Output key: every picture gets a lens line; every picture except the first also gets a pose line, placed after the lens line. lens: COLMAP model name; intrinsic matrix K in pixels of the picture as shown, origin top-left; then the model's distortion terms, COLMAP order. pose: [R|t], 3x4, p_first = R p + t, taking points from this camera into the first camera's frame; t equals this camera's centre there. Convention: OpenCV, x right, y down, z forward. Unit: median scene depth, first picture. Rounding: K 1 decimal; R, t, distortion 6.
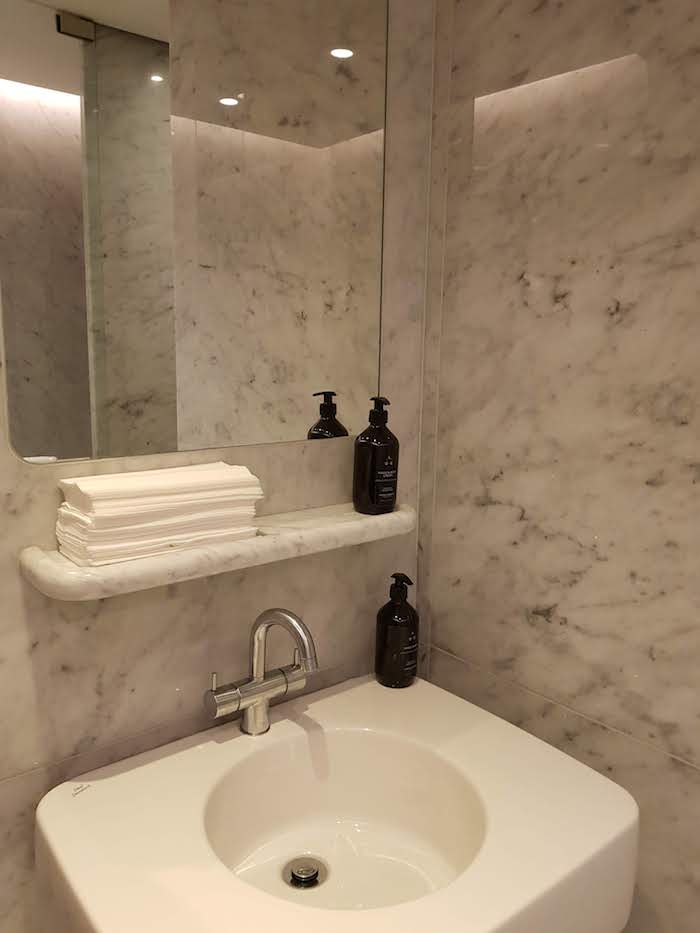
lens RADIAL K [[705.2, 0, 345.6], [0, 705.2, 471.2], [0, 0, 1]] dist [0.002416, -0.039318]
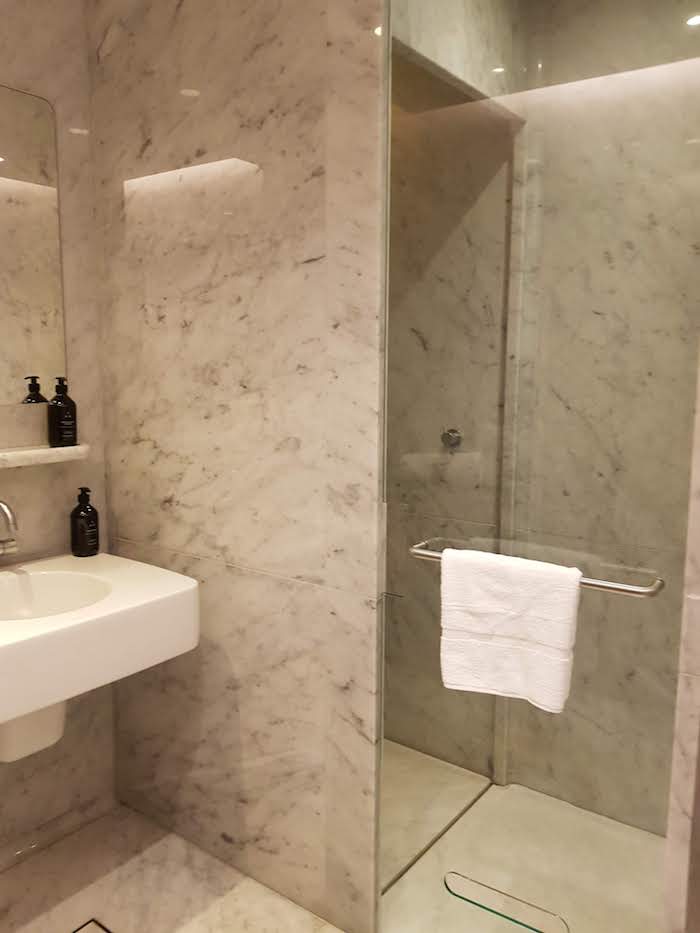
lens RADIAL K [[705.2, 0, 357.2], [0, 705.2, 465.8], [0, 0, 1]] dist [0.002416, -0.039318]
pose [[0.968392, -0.046121, 0.245133, 0.306043], [0.054437, 0.998145, -0.027256, 0.185888], [-0.243421, 0.039738, 0.969106, -0.766604]]
